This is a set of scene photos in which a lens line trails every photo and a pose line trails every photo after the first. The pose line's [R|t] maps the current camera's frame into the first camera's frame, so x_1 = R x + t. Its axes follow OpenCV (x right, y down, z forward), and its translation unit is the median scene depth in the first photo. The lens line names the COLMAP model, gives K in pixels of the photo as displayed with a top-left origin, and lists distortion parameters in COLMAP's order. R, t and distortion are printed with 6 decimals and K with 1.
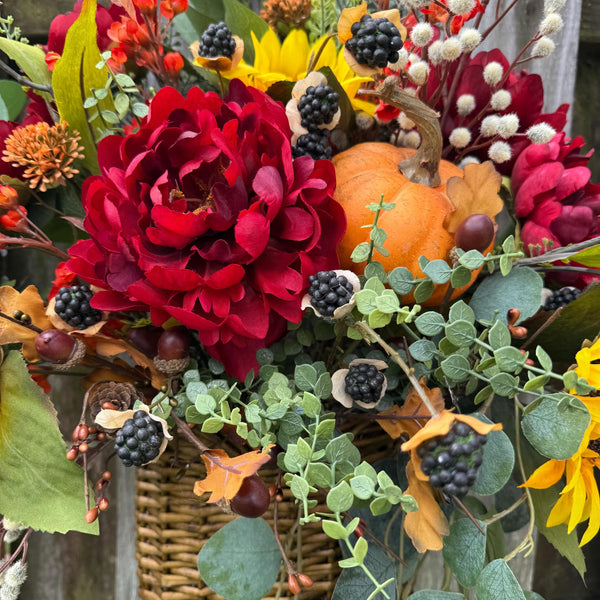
lens RADIAL K [[570.8, 0, 300.0], [0, 570.8, 300.0], [0, 0, 1]] dist [0.009978, -0.010775]
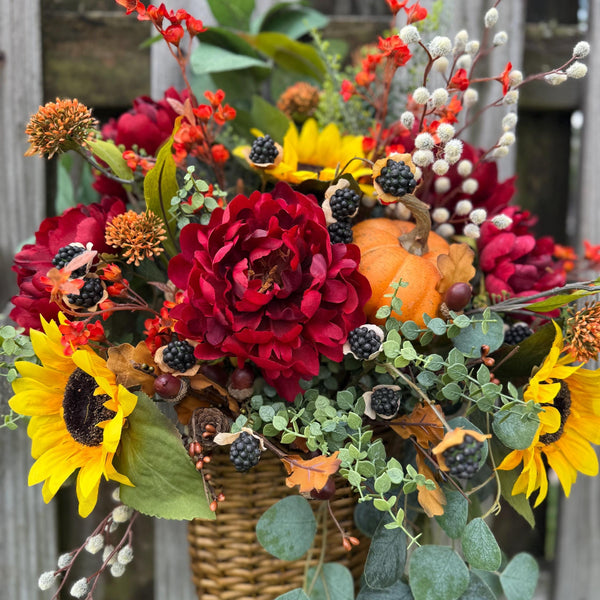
lens RADIAL K [[568.9, 0, 297.0], [0, 568.9, 294.3], [0, 0, 1]] dist [0.073895, -0.169163]
pose [[0.995251, -0.029900, 0.092631, -0.236086], [0.028038, 0.999379, 0.021345, -0.162657], [-0.093211, -0.018647, 0.995472, -0.403548]]
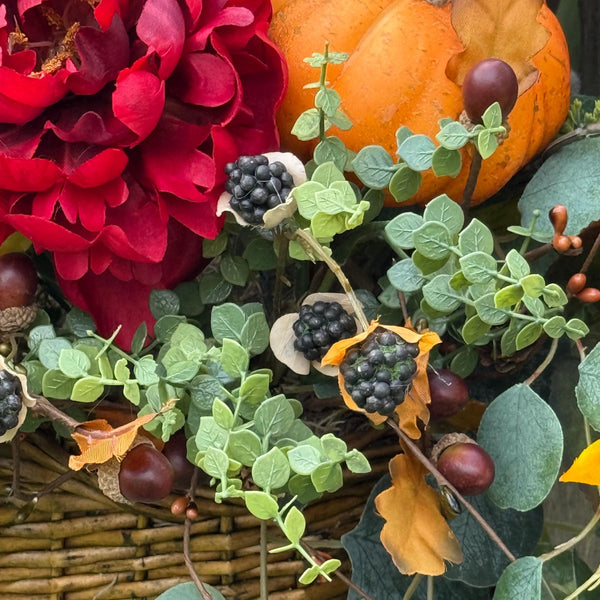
lens RADIAL K [[2968.1, 0, 300.0], [0, 2968.1, 300.0], [0, 0, 1]] dist [0.086057, -5.569400]
pose [[0.999339, -0.026010, -0.025402, 0.175085], [0.026369, 0.999556, 0.013906, 0.066355], [0.025029, -0.014567, 0.999581, -2.307762]]
